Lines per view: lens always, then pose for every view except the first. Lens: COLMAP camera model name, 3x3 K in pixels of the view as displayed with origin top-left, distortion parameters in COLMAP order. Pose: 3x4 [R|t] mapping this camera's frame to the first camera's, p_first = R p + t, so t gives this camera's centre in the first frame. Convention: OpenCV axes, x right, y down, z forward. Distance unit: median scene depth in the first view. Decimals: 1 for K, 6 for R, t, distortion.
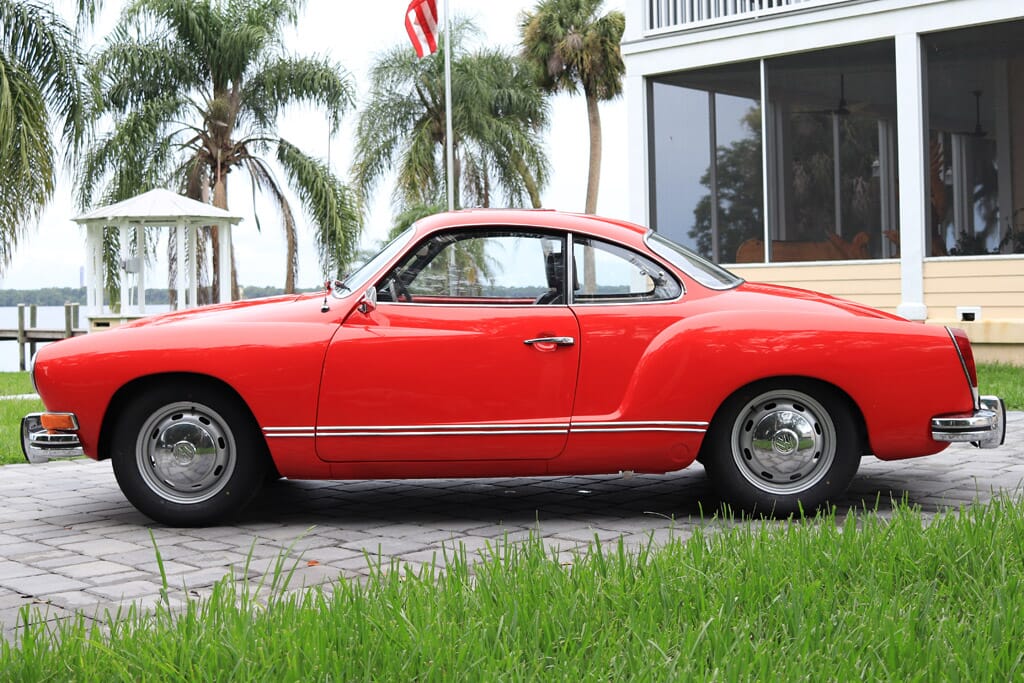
lens RADIAL K [[1217.6, 0, 514.3], [0, 1217.6, 290.3], [0, 0, 1]] dist [-0.083318, 0.020214]
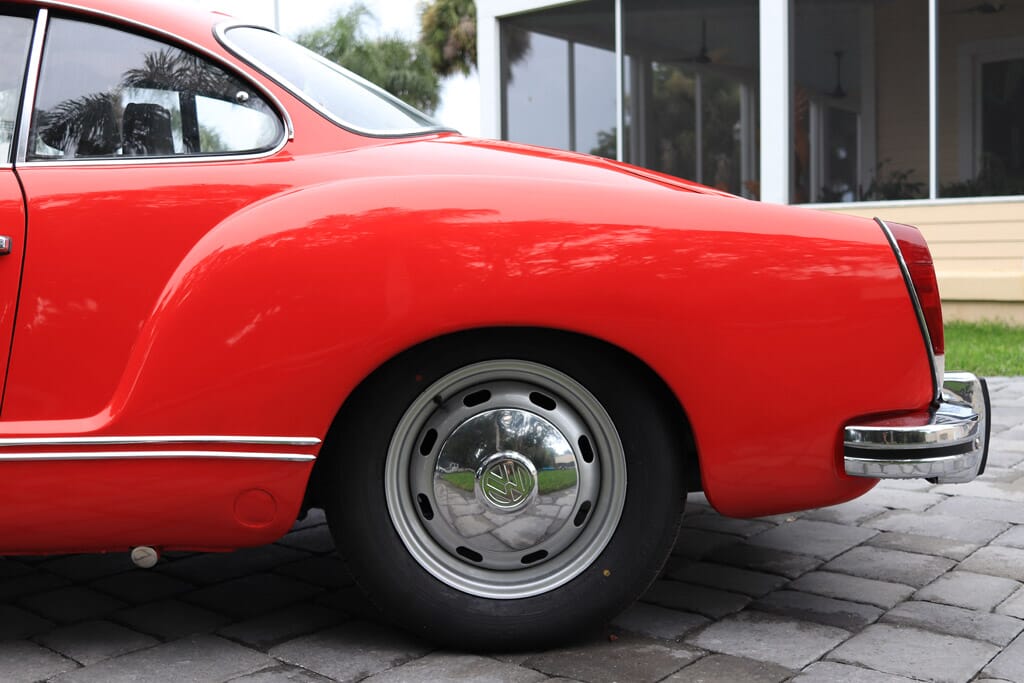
lens RADIAL K [[1097.5, 0, 512.0], [0, 1097.5, 341.5], [0, 0, 1]] dist [-0.080153, 0.035640]
pose [[0.995961, -0.000874, 0.089778, 0.035381], [-0.005984, 0.997083, 0.076090, 0.008570], [-0.089582, -0.076320, 0.993051, 0.114702]]
